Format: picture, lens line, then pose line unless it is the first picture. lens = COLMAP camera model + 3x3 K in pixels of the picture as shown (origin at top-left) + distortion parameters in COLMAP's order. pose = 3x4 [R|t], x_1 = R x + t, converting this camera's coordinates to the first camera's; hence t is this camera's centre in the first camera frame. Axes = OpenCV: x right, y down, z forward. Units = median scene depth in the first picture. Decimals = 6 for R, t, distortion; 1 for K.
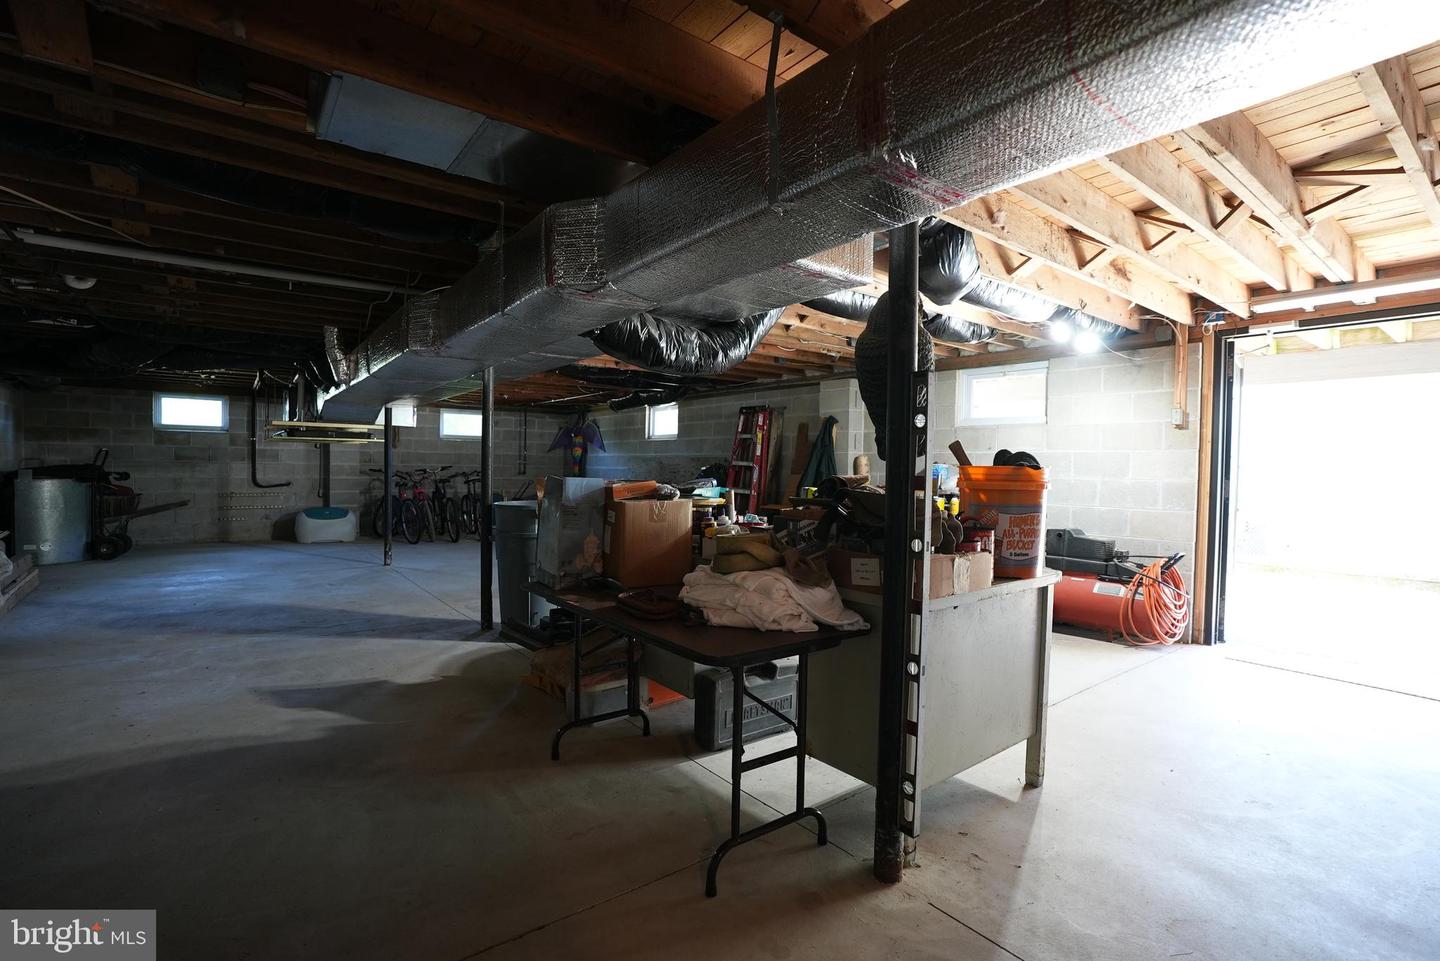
lens RADIAL K [[669.8, 0, 717.0], [0, 669.8, 479.5], [0, 0, 1]] dist [-0.068557, 0.025747]
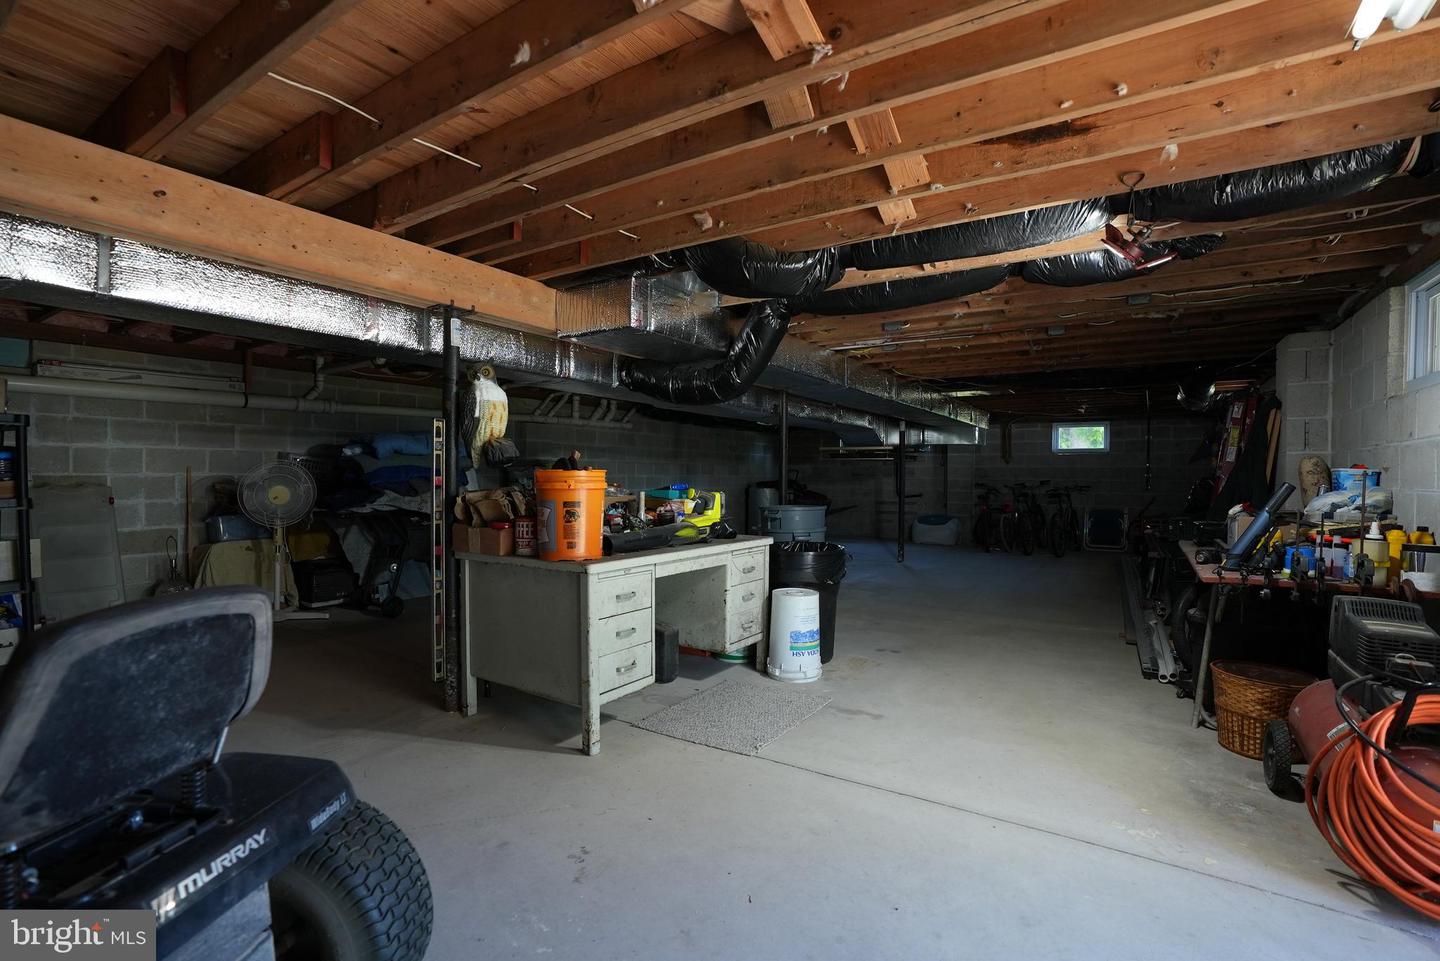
lens RADIAL K [[669.8, 0, 712.8], [0, 669.8, 483.0], [0, 0, 1]] dist [-0.068557, 0.025747]
pose [[0.337863, -0.001556, -0.941194, 0.416129], [-0.020569, 0.999748, -0.009036, 0.003289], [0.940970, 0.022412, 0.337746, 0.207165]]
